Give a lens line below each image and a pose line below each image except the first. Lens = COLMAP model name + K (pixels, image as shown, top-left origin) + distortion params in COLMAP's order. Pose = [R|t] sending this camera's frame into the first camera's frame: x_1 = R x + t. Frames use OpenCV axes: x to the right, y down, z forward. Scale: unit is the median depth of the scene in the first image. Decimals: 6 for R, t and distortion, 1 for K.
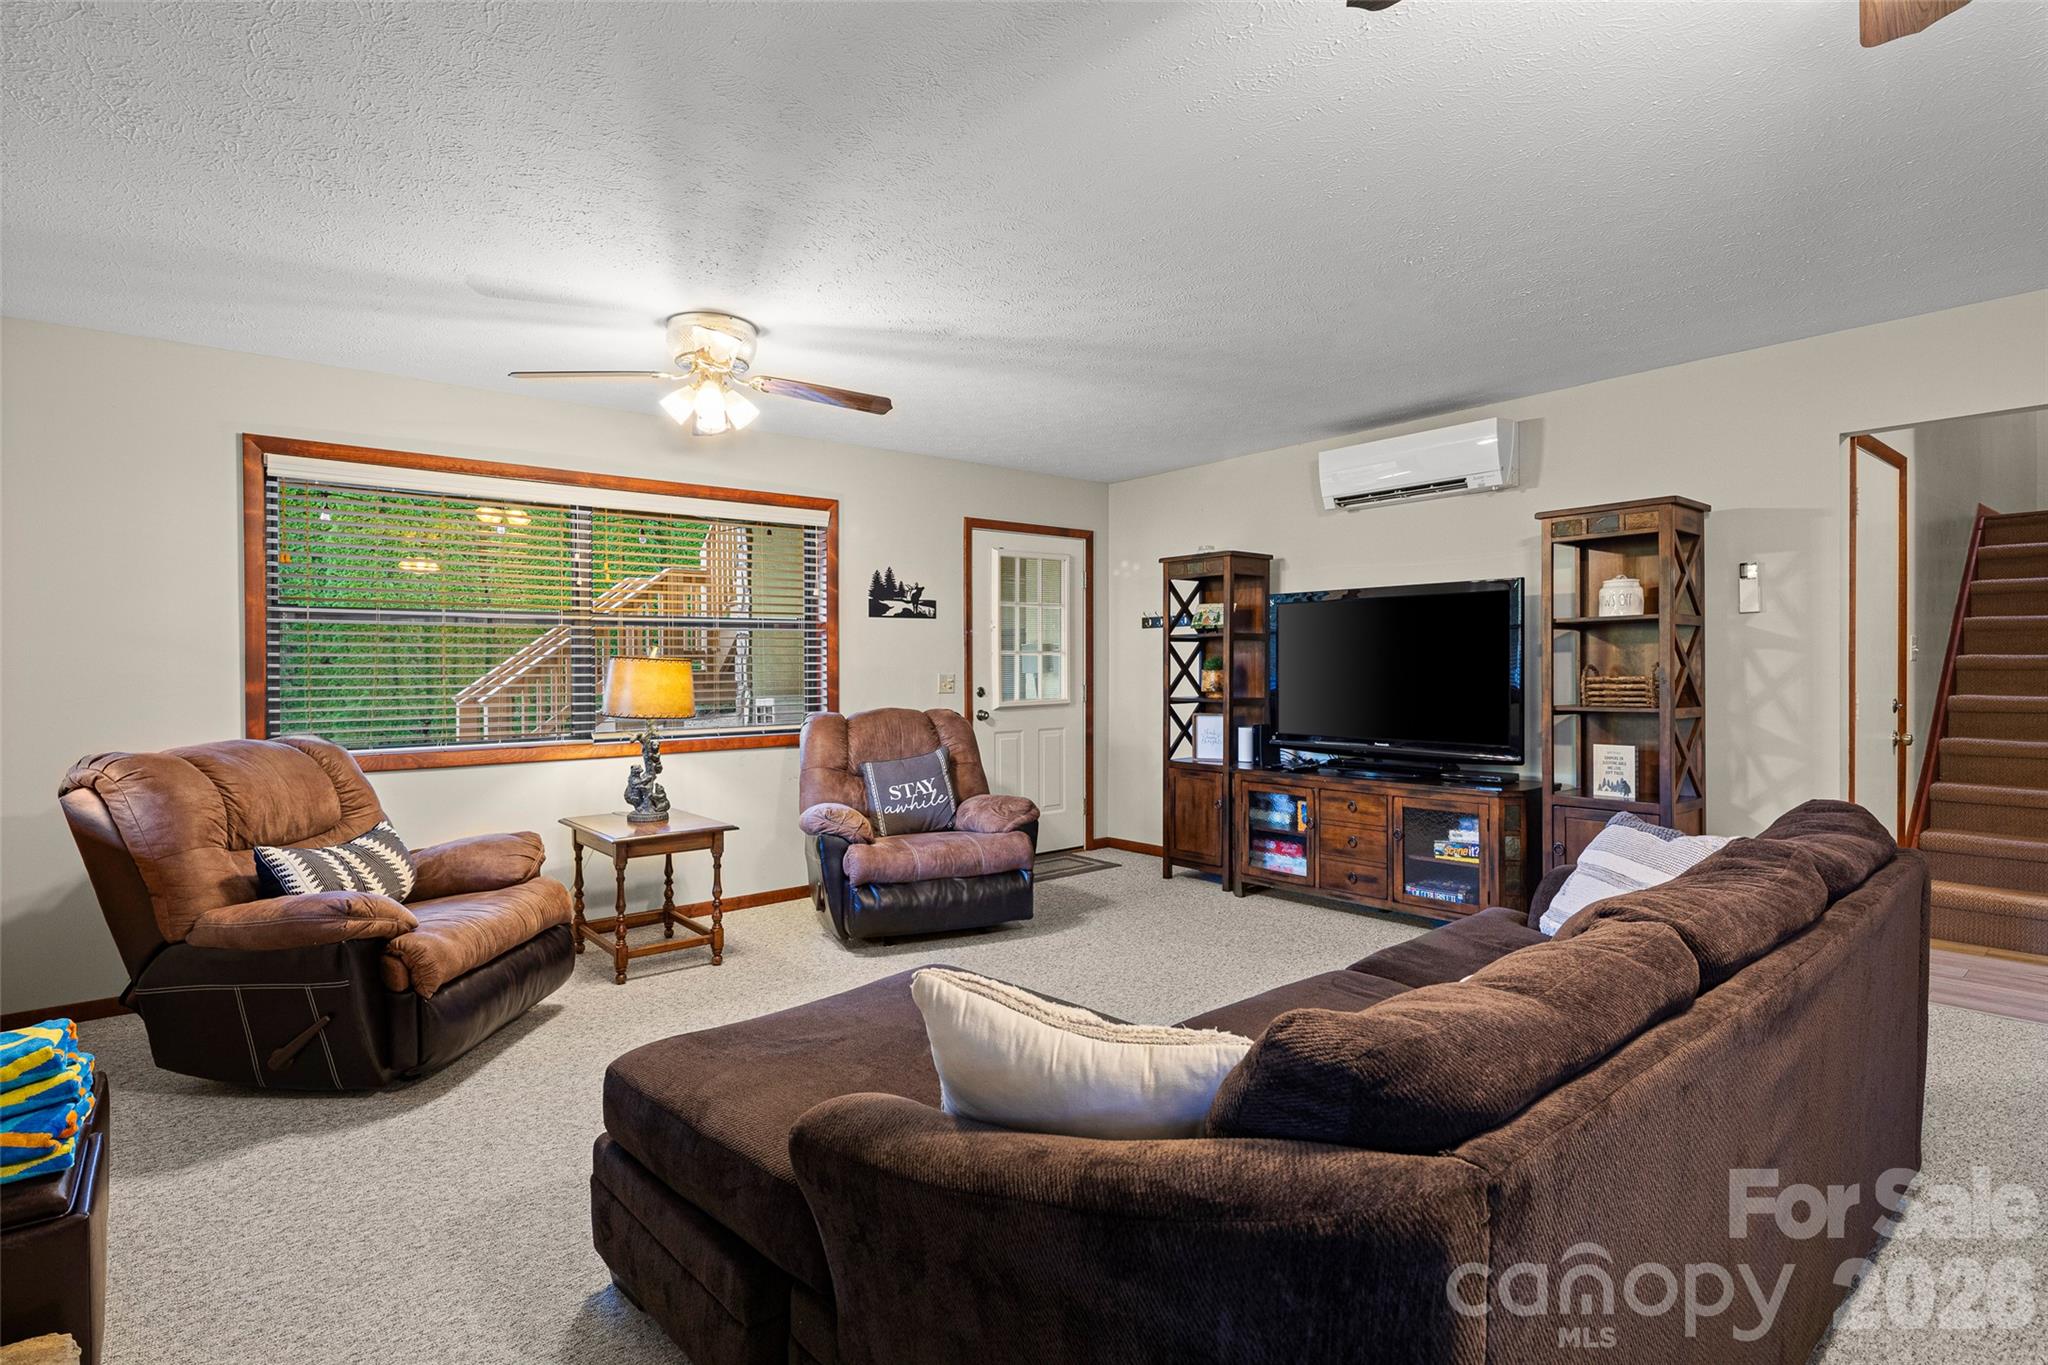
lens RADIAL K [[993.3, 0, 1017.8], [0, 993.3, 669.5], [0, 0, 1]] dist [0.002901, -0.000922]
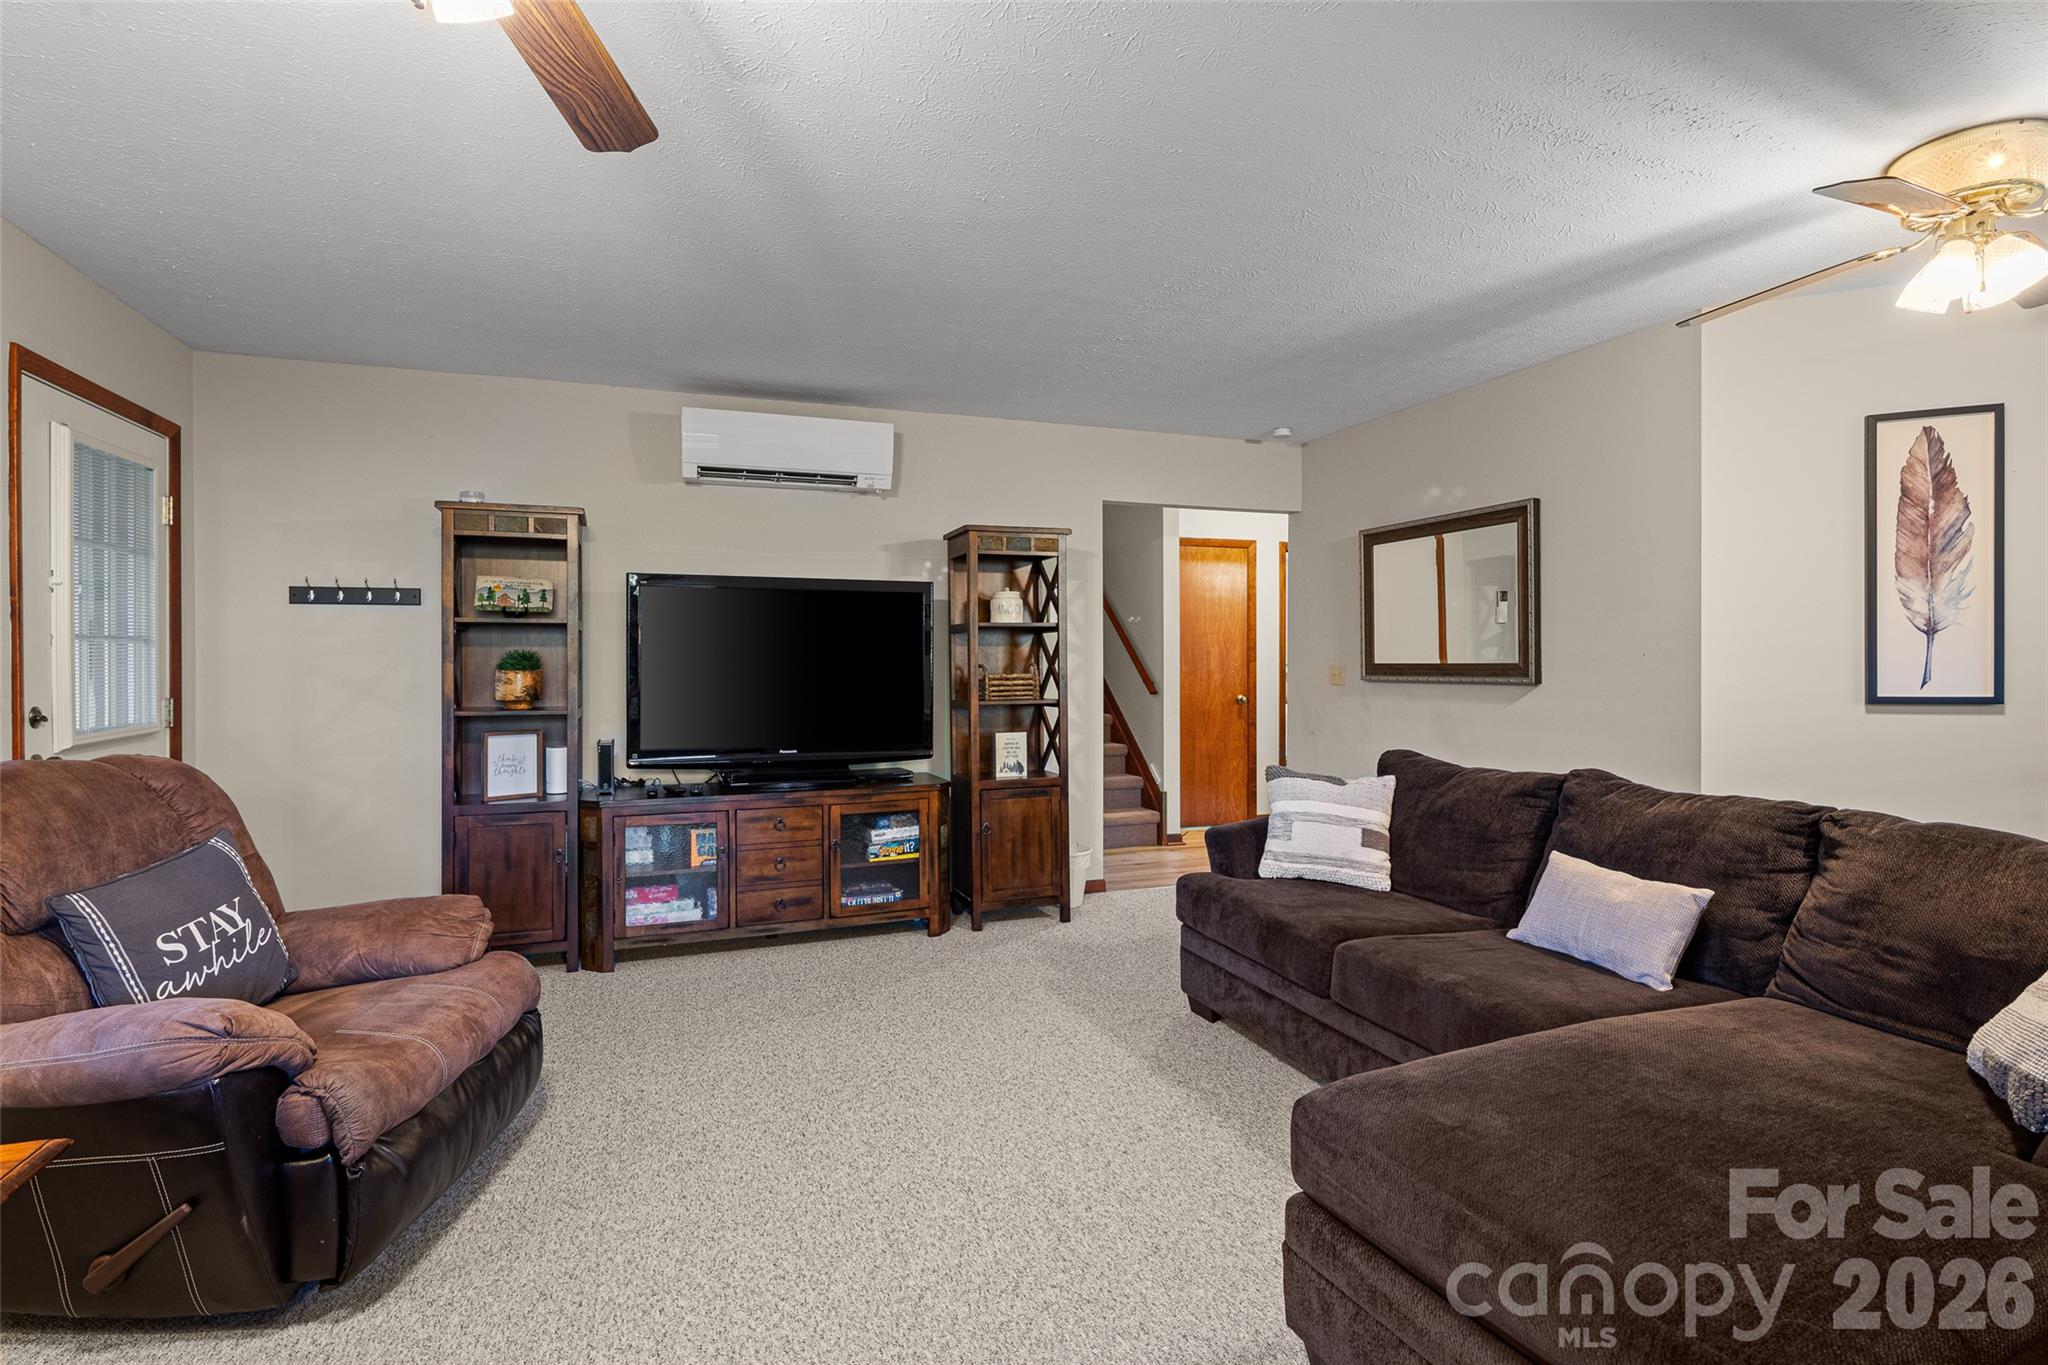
lens RADIAL K [[993.3, 0, 1017.8], [0, 993.3, 669.5], [0, 0, 1]] dist [0.002901, -0.000922]
pose [[0.330517, -0.000430, 0.943800, -0.439152], [0.002959, 0.999995, -0.000581, 0.001988], [-0.943796, 0.002984, 0.330516, 0.525895]]
